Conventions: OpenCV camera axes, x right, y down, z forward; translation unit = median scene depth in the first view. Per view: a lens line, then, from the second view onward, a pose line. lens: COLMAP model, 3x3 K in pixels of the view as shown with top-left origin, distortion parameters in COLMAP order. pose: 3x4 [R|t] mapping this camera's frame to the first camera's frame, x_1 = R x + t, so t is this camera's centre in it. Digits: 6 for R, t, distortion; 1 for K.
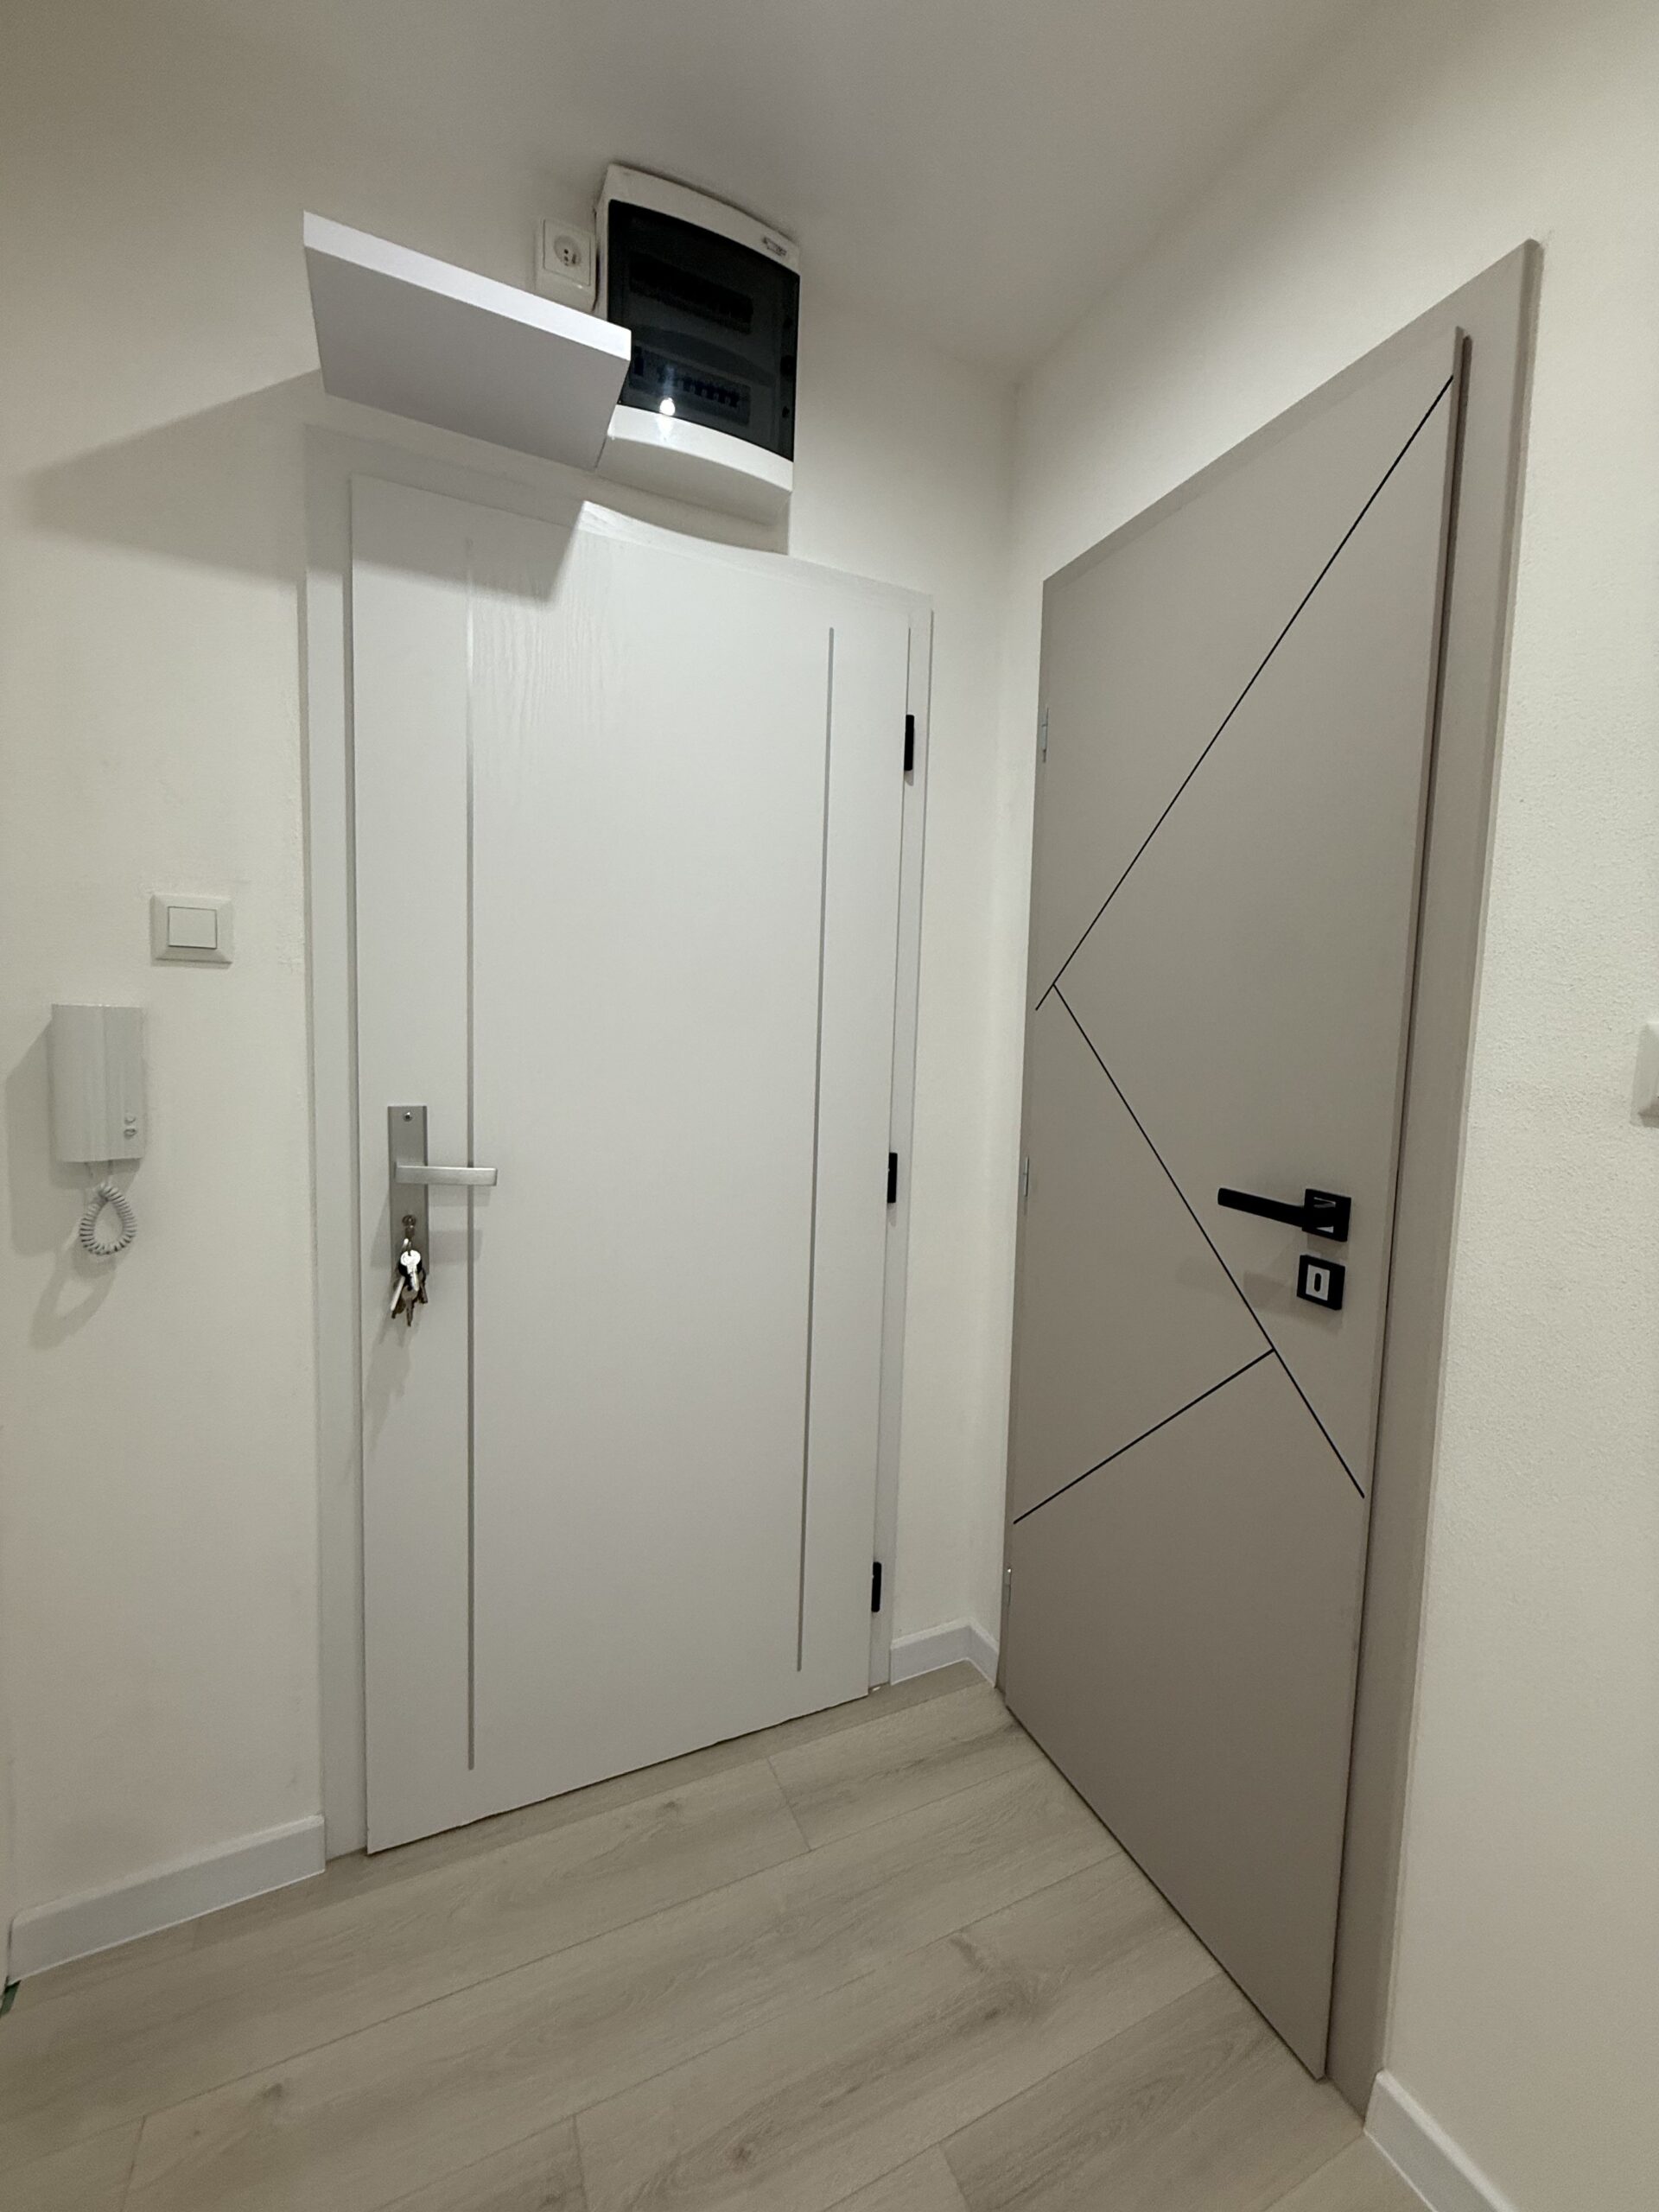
lens RADIAL K [[879.9, 0, 825.2], [0, 879.9, 1093.7], [0, 0, 1]] dist [-0.004084, 0.000445]
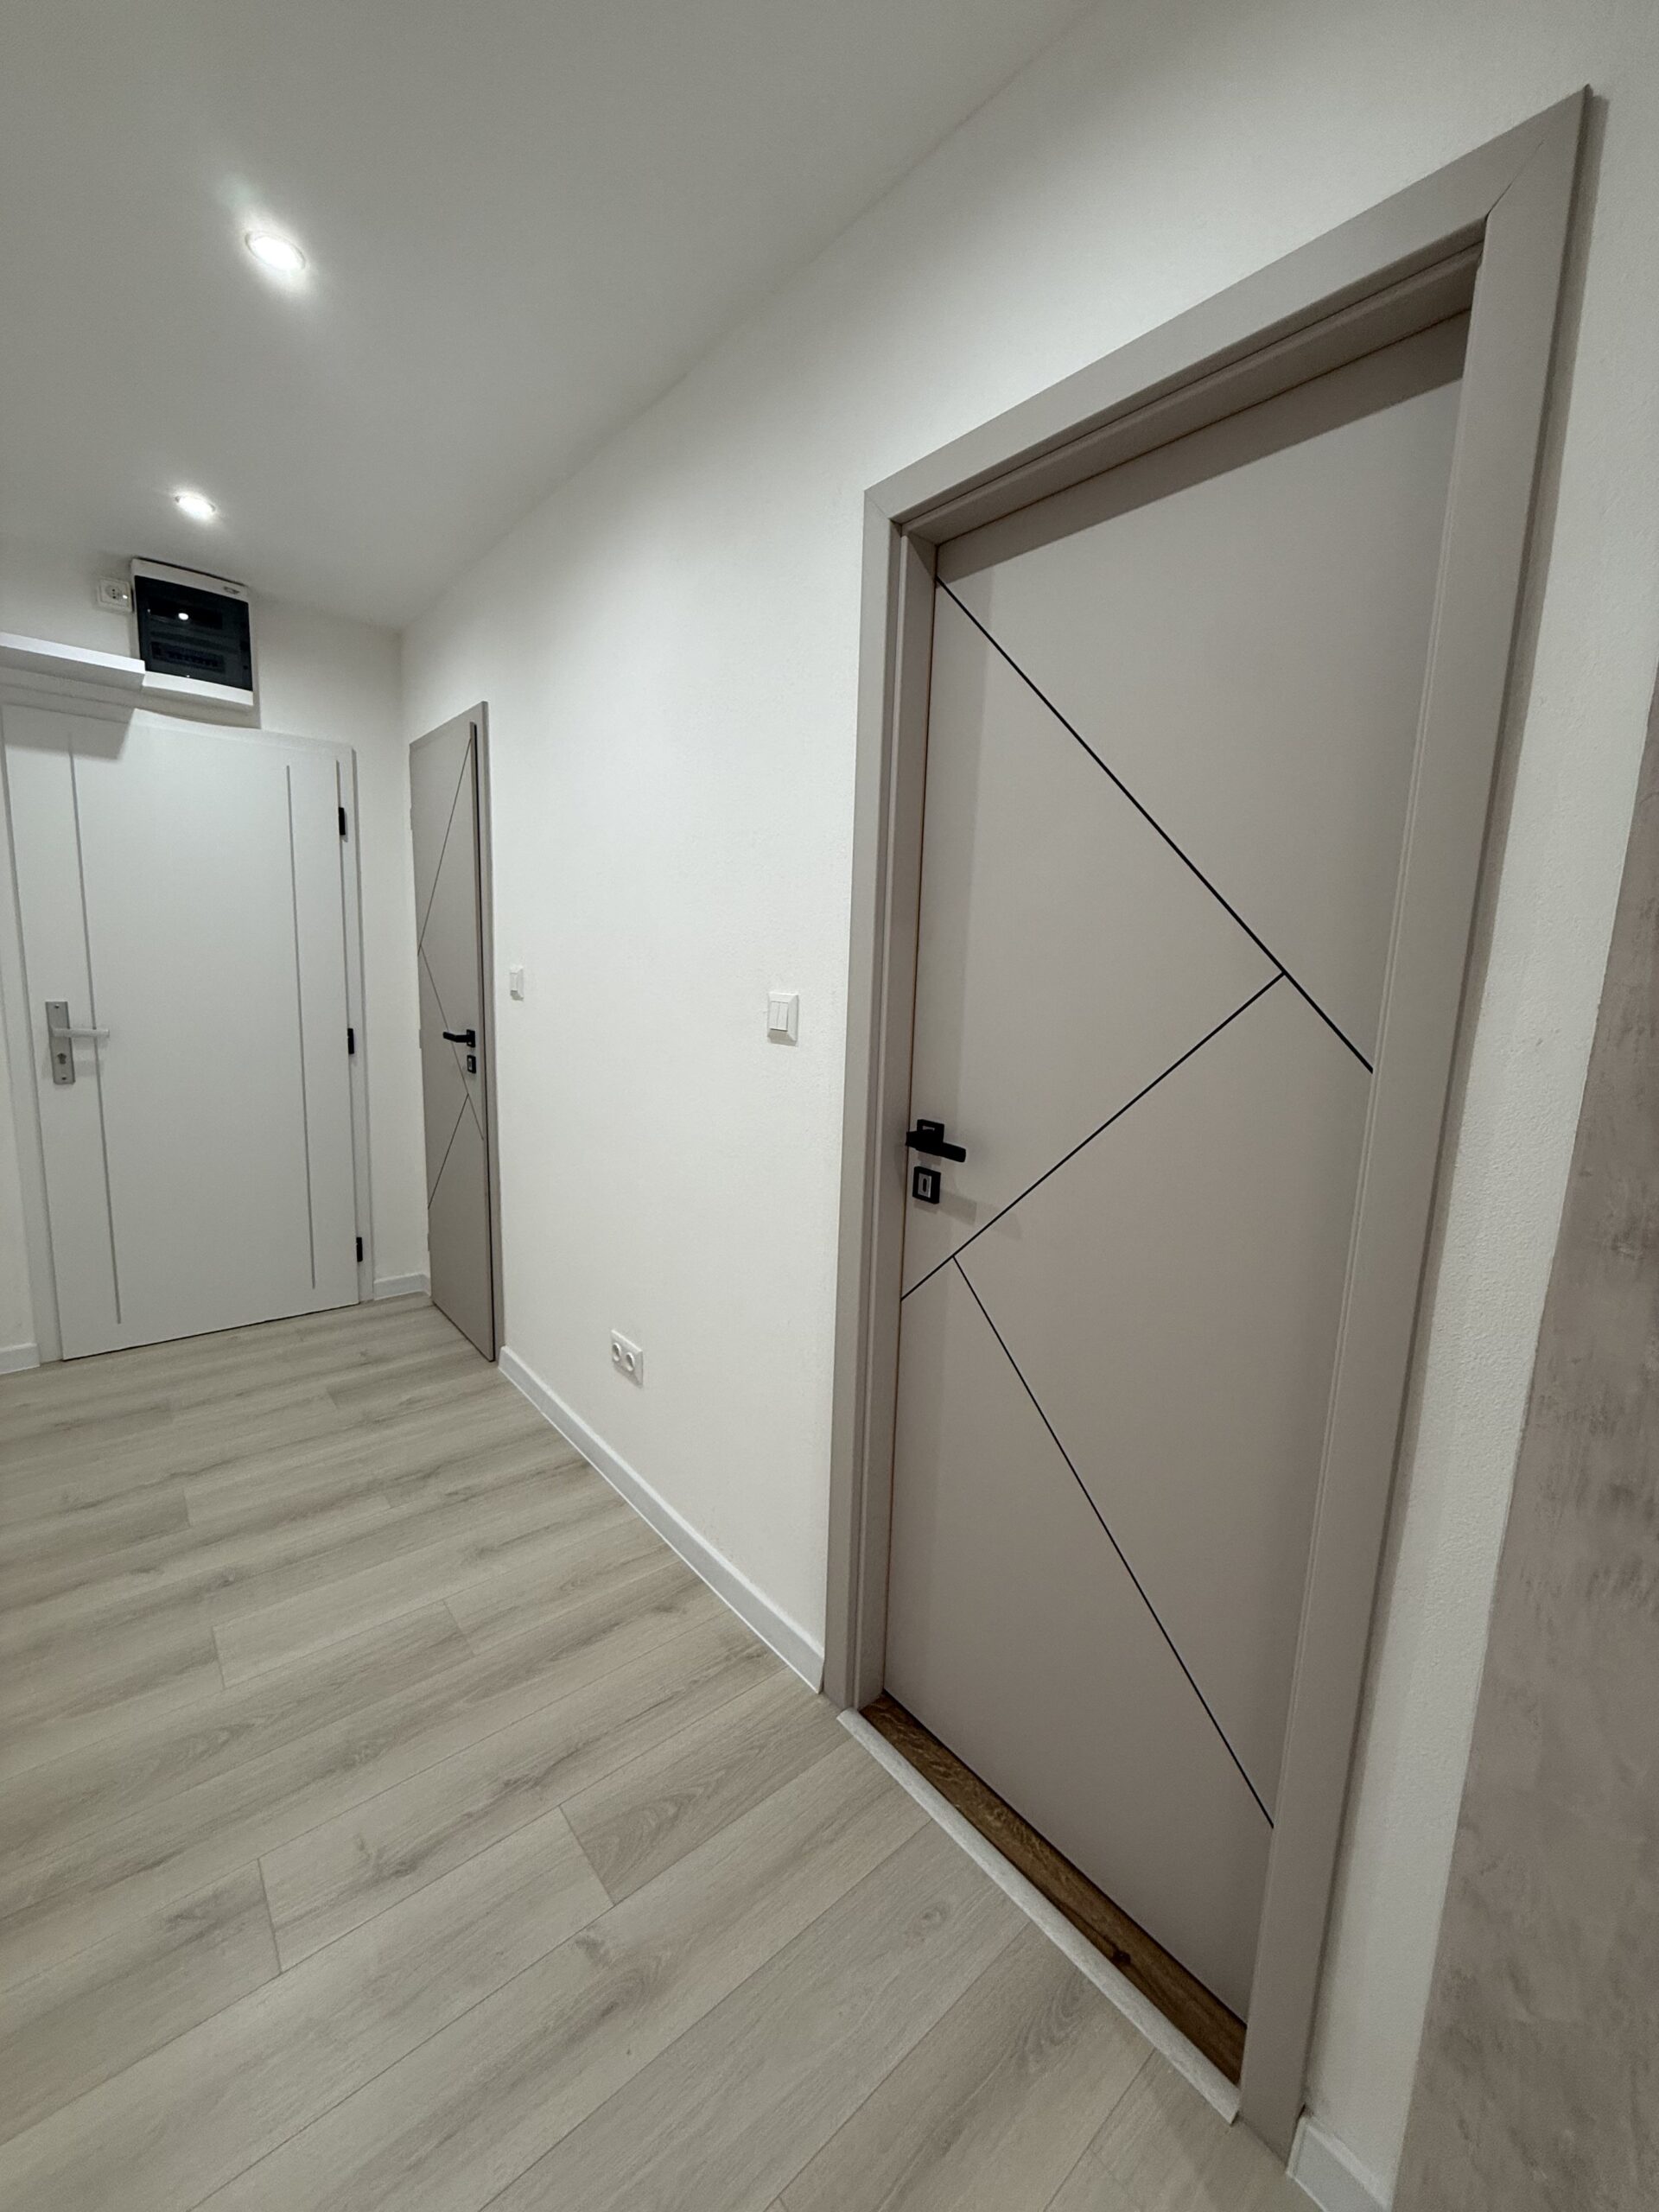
lens RADIAL K [[879.9, 0, 836.2], [0, 879.9, 1119.1], [0, 0, 1]] dist [-0.004084, 0.000445]
pose [[0.955868, -0.038955, 0.291203, 0.658180], [0.016578, 0.996743, 0.078923, 0.157831], [-0.293329, -0.070612, 0.953400, -1.506139]]
